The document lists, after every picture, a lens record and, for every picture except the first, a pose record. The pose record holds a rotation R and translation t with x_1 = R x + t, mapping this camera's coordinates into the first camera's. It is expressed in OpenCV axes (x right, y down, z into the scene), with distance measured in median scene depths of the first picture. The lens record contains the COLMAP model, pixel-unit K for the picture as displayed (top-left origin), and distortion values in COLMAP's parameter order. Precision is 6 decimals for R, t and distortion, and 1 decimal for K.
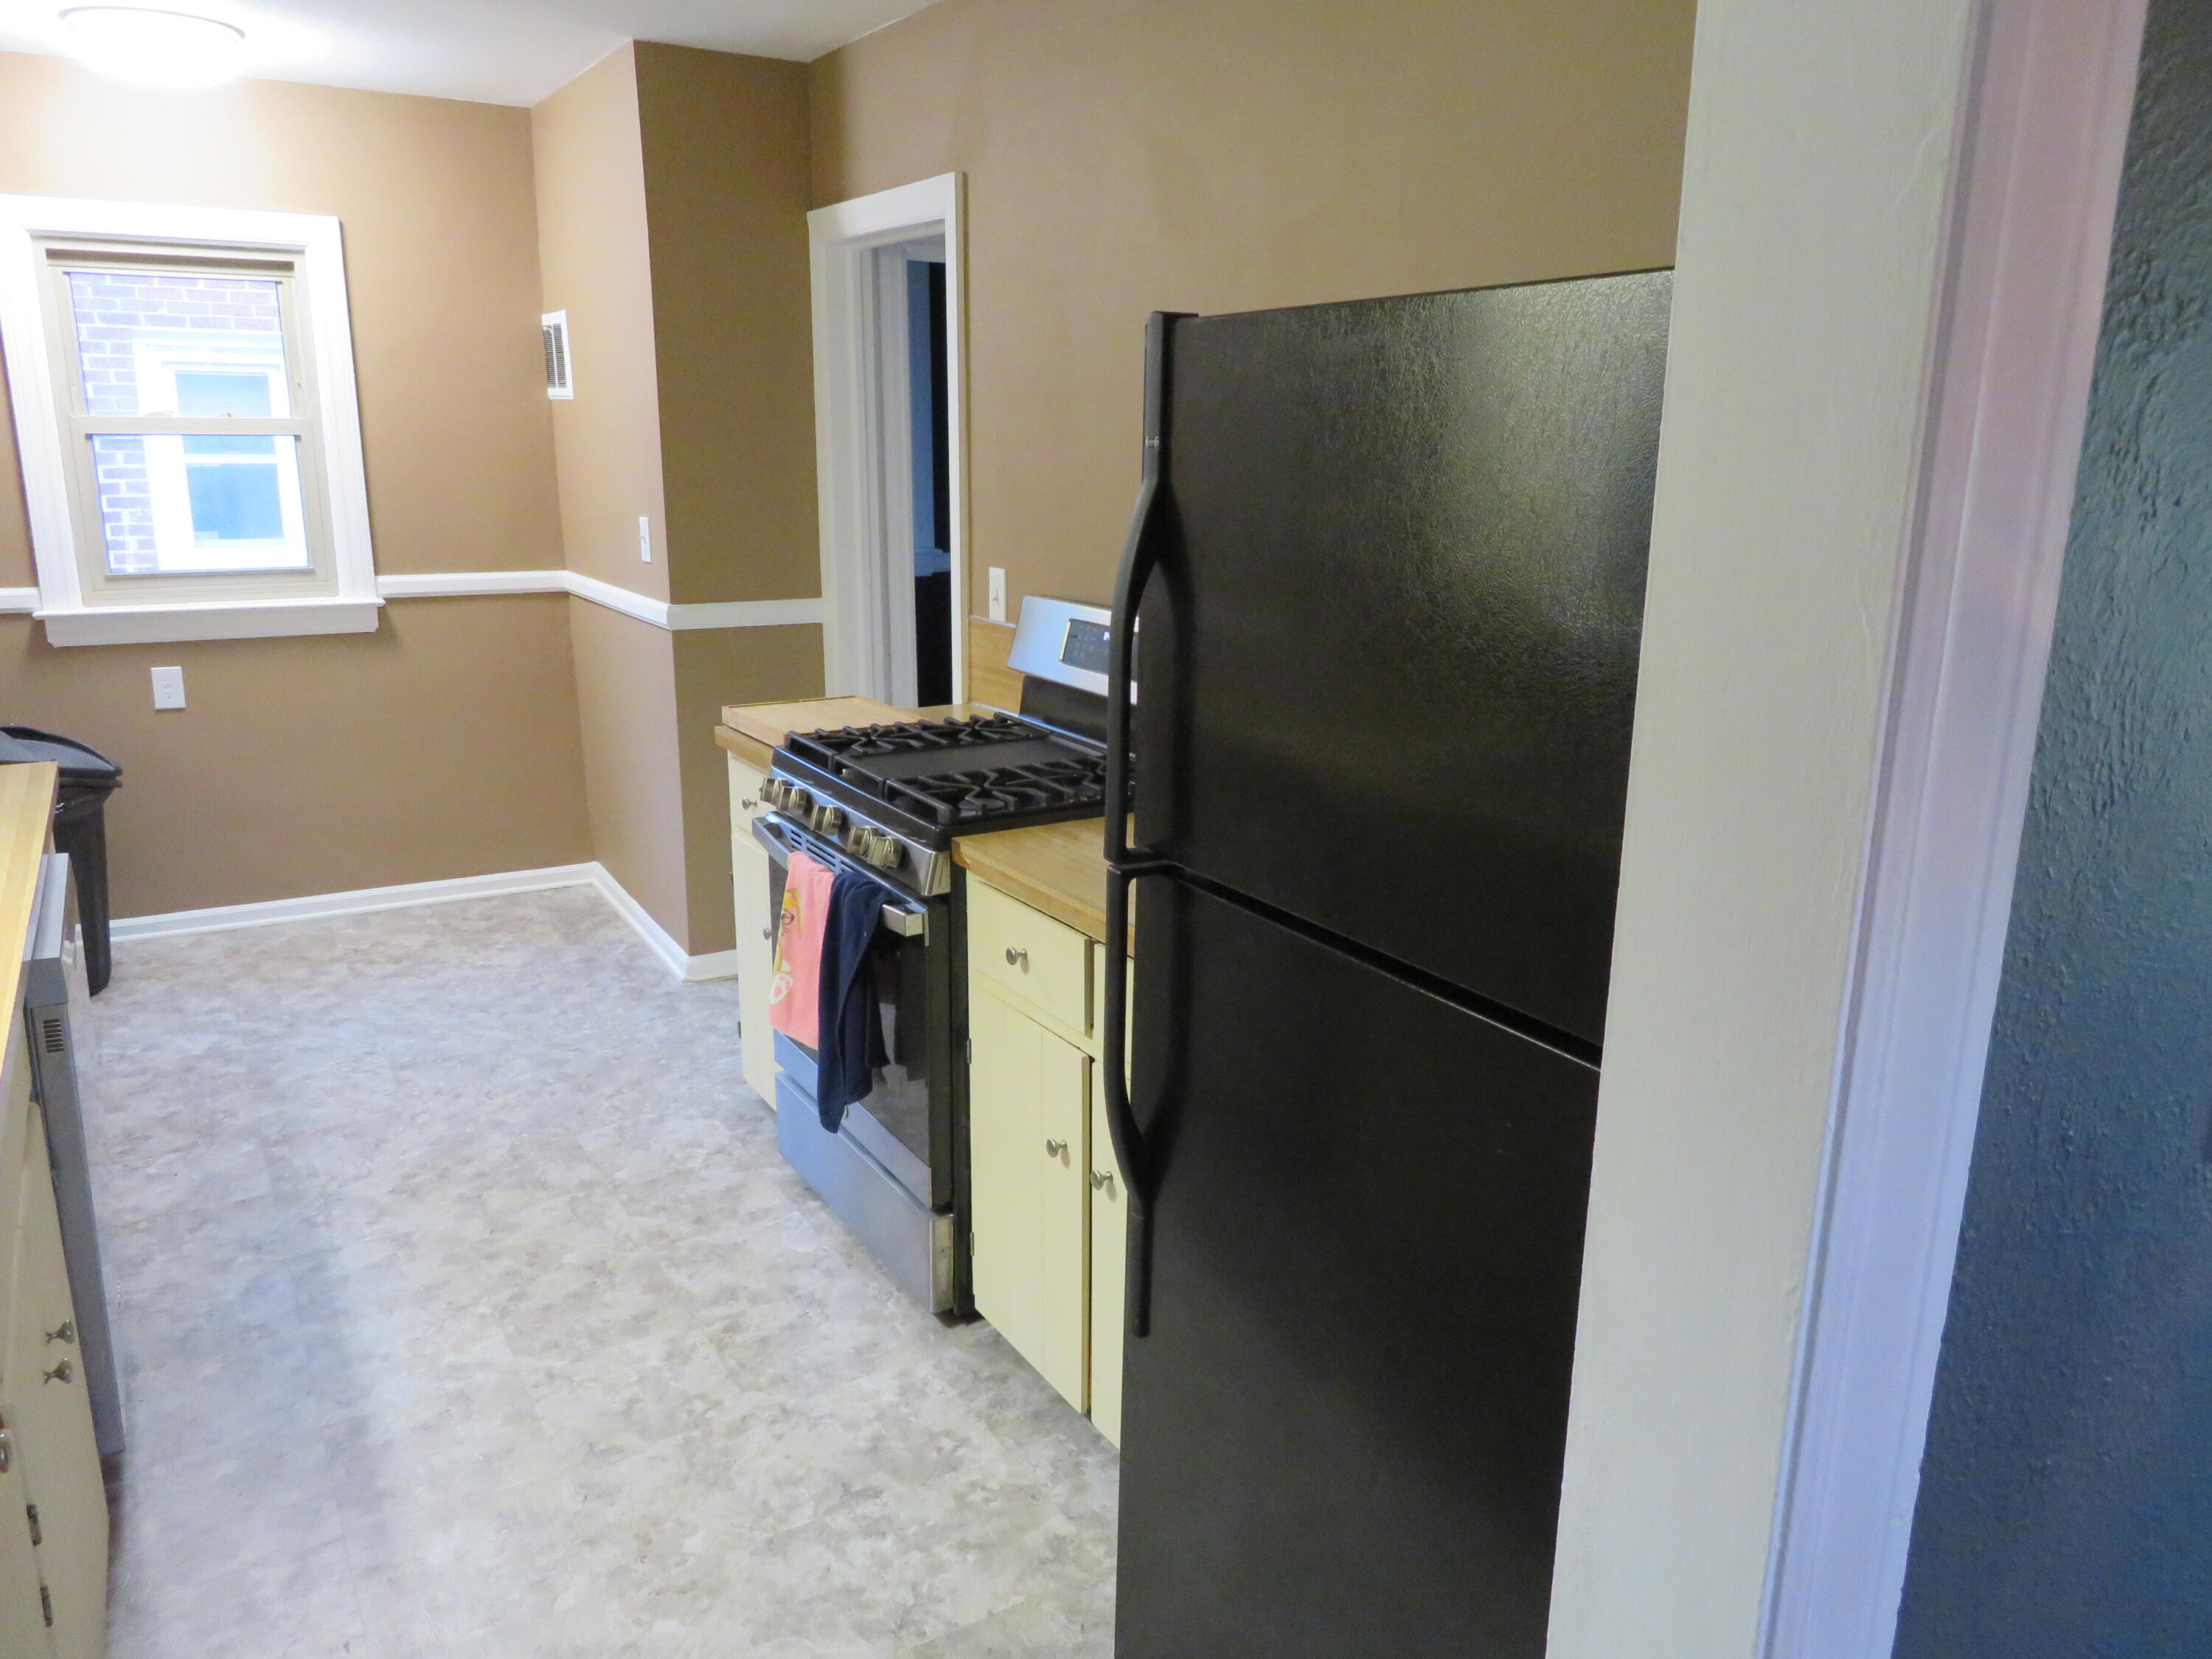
lens RADIAL K [[1586.4, 0, 1105.9], [0, 1586.4, 825.4], [0, 0, 1]] dist [-0.001645, -0.006619]
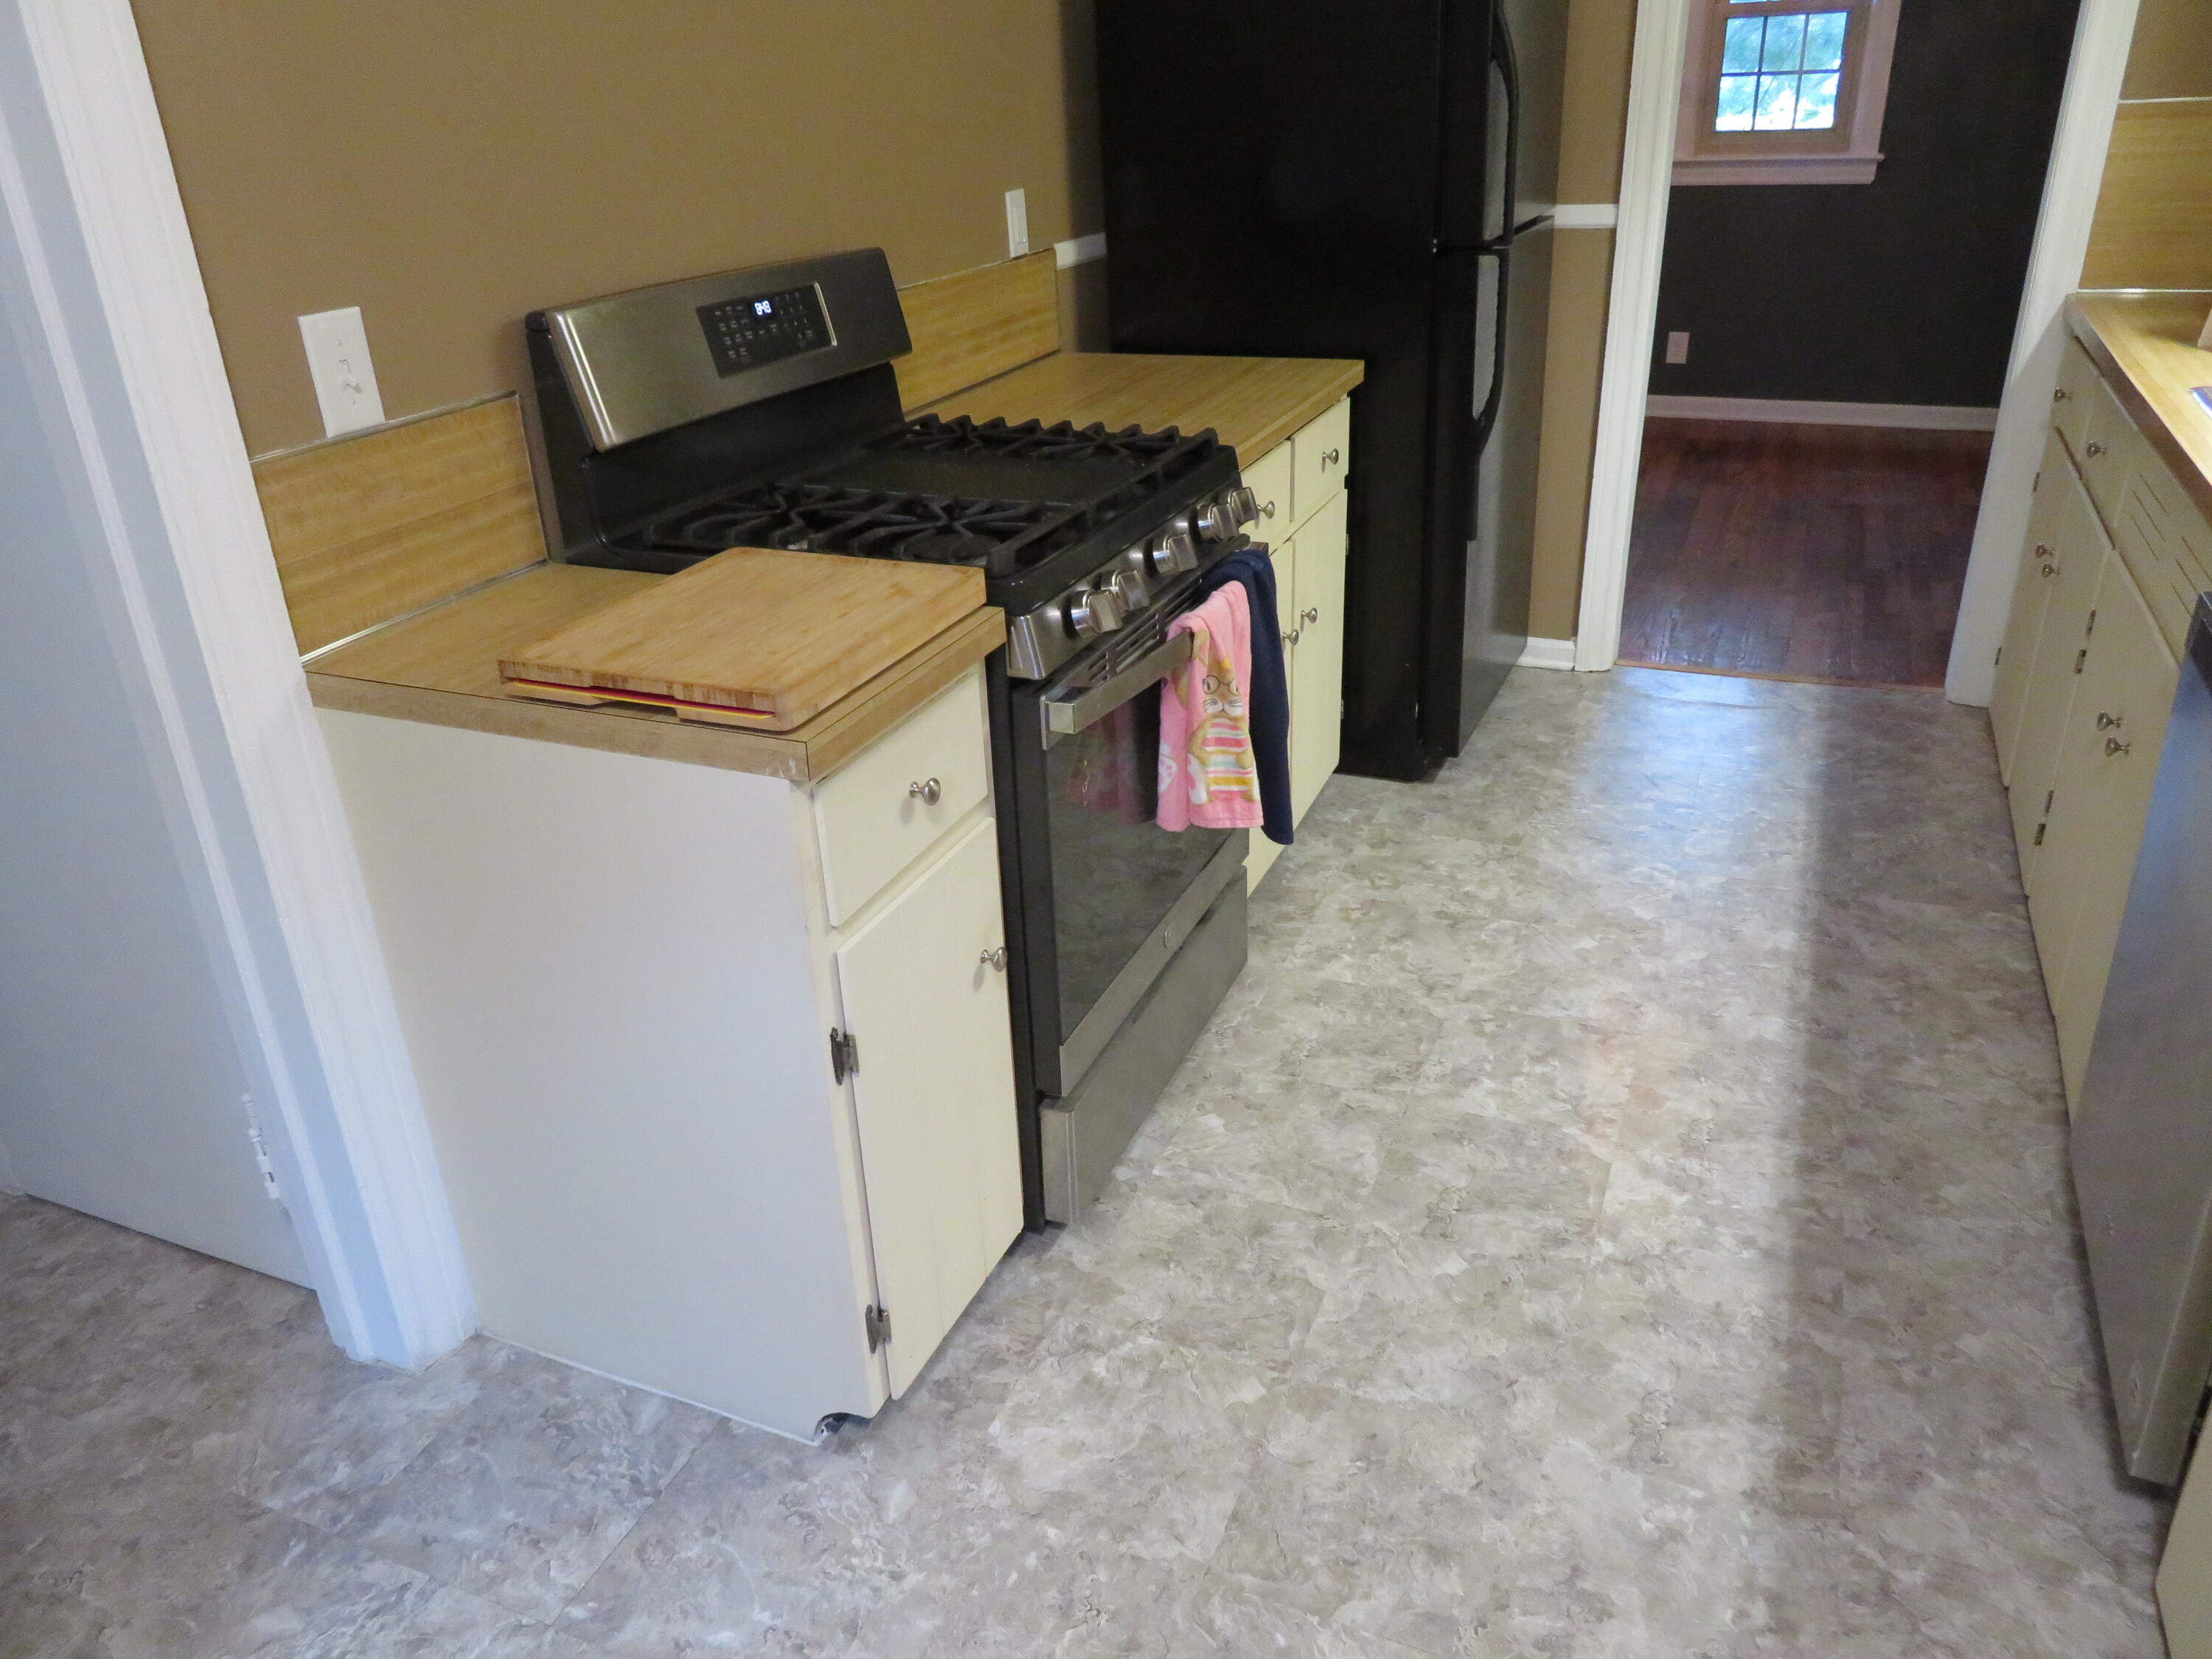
lens RADIAL K [[1586.4, 0, 1102.1], [0, 1586.4, 821.7], [0, 0, 1]] dist [-0.001645, -0.006619]
pose [[-0.577960, -0.335361, 0.743973, -0.610295], [0.228744, 0.808537, 0.542166, -0.251973], [-0.783351, 0.483530, -0.390590, 1.136136]]
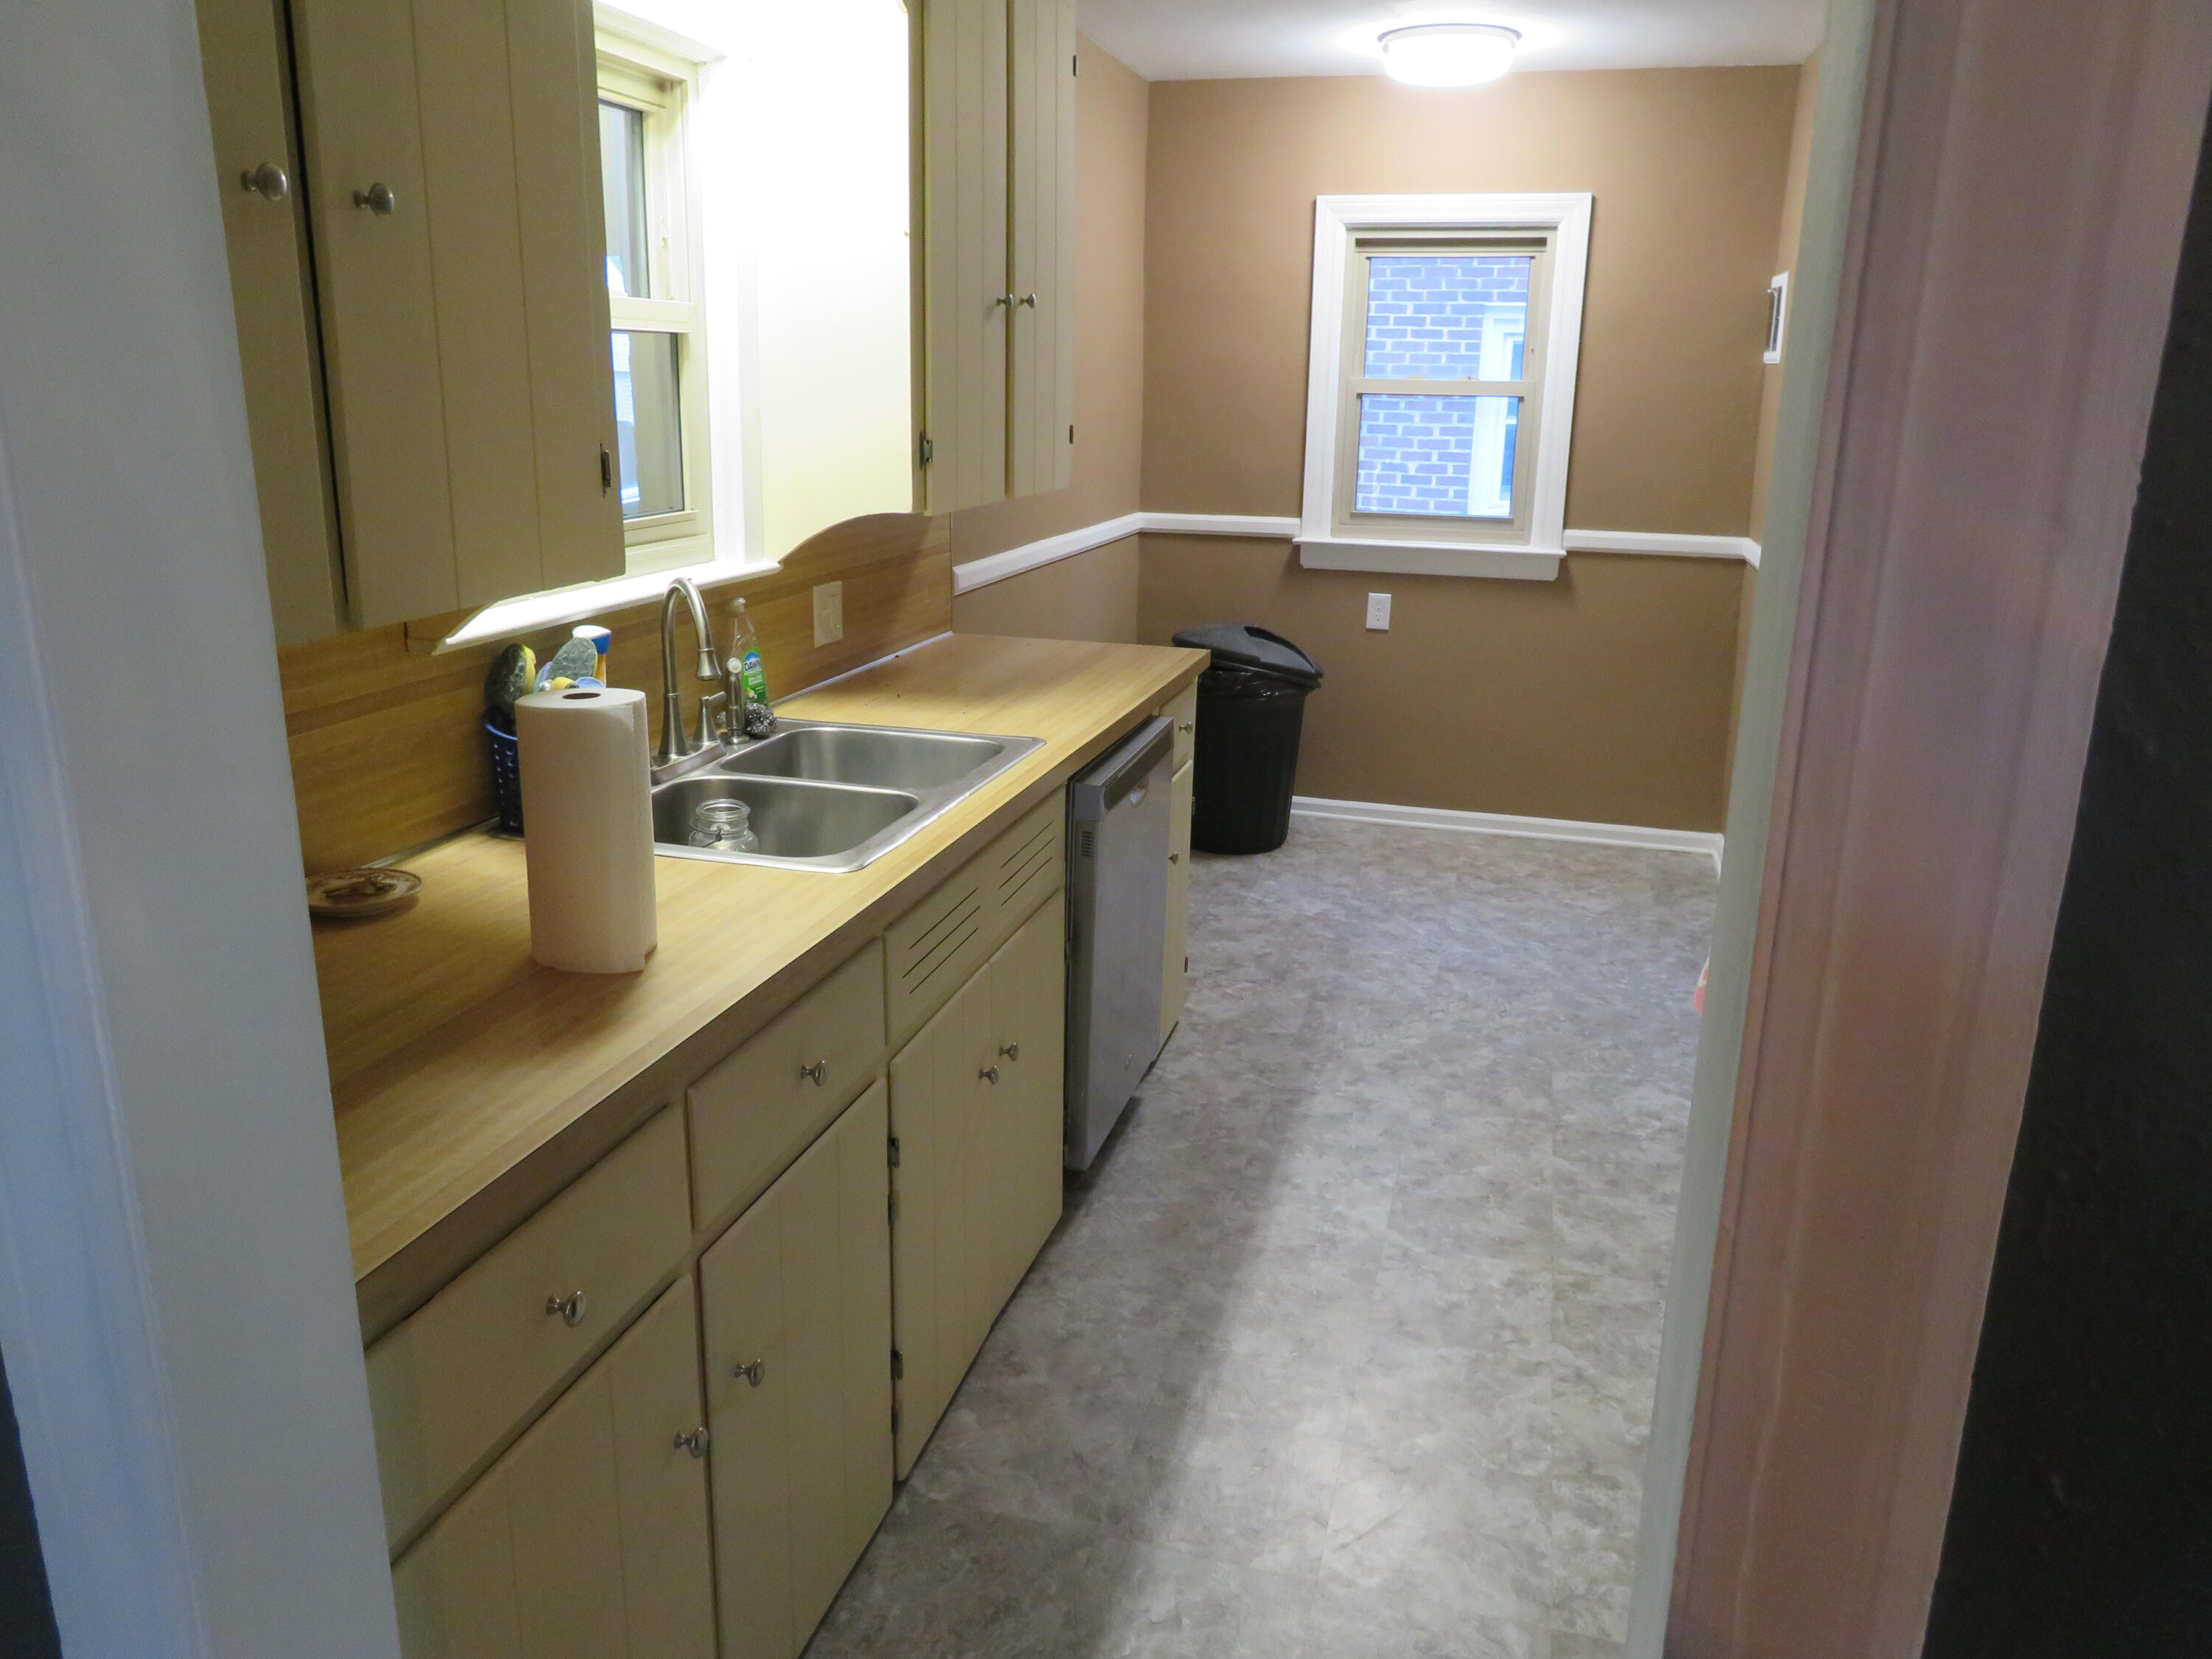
lens RADIAL K [[1586.4, 0, 1101.7], [0, 1586.4, 828.6], [0, 0, 1]] dist [-0.001645, -0.006619]
pose [[0.687006, 0.198752, -0.698943, 0.164002], [-0.185460, 0.977971, 0.095804, -0.005558], [0.702586, 0.063808, 0.708732, 0.043959]]
